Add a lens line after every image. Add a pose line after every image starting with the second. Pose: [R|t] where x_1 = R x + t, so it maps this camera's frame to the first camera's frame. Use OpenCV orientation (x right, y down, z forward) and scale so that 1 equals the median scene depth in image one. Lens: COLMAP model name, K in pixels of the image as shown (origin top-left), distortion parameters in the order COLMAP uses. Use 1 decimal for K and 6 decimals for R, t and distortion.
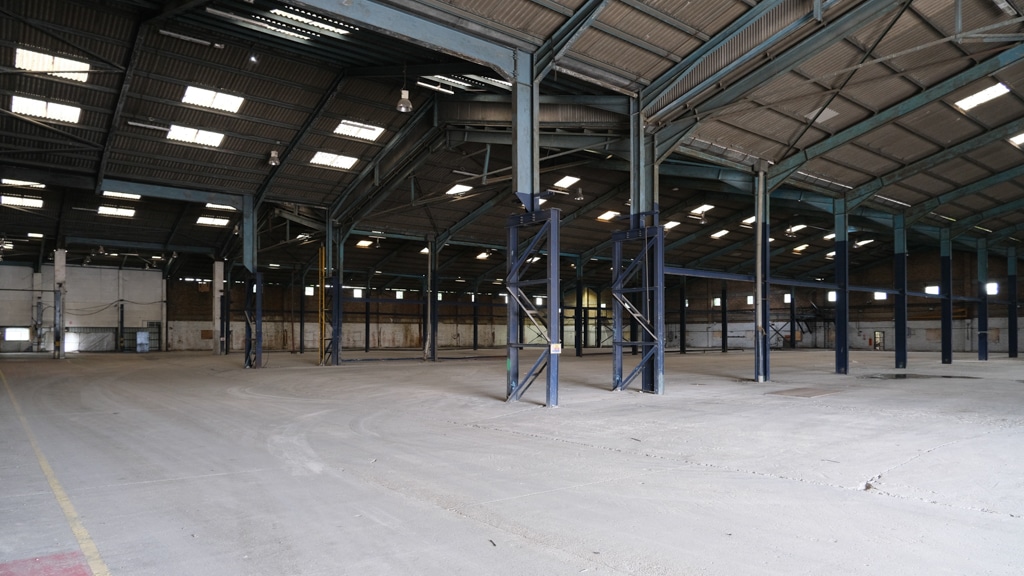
lens RADIAL K [[684.4, 0, 495.7], [0, 684.4, 328.0], [0, 0, 1]] dist [0.004307, -0.000645]
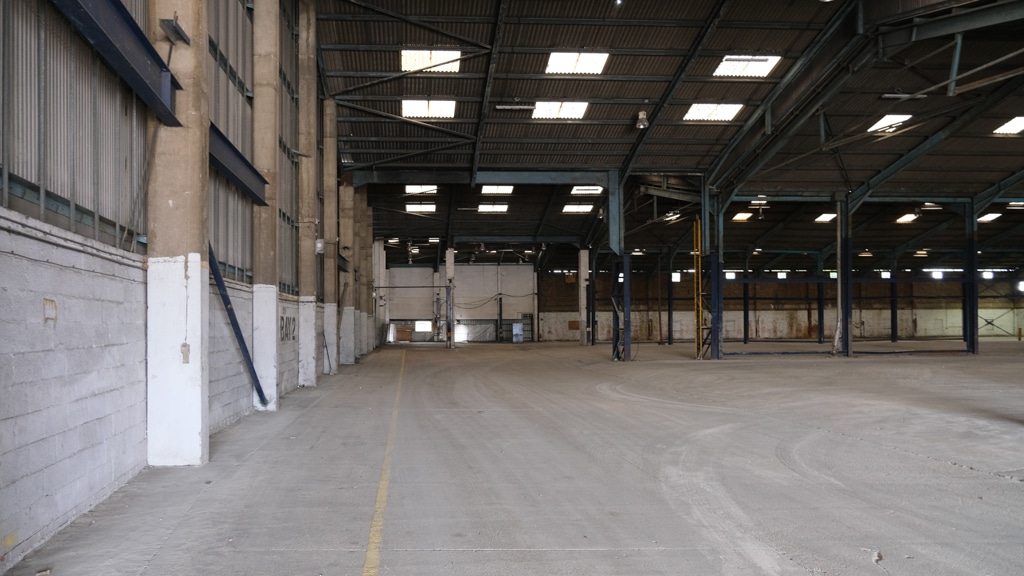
lens RADIAL K [[684.4, 0, 510.3], [0, 684.4, 288.7], [0, 0, 1]] dist [0.004307, -0.000645]
pose [[0.881530, -0.032103, -0.471034, -0.067610], [0.011324, 0.998836, -0.046882, 0.005115], [0.471991, 0.035994, 0.880868, 0.160508]]
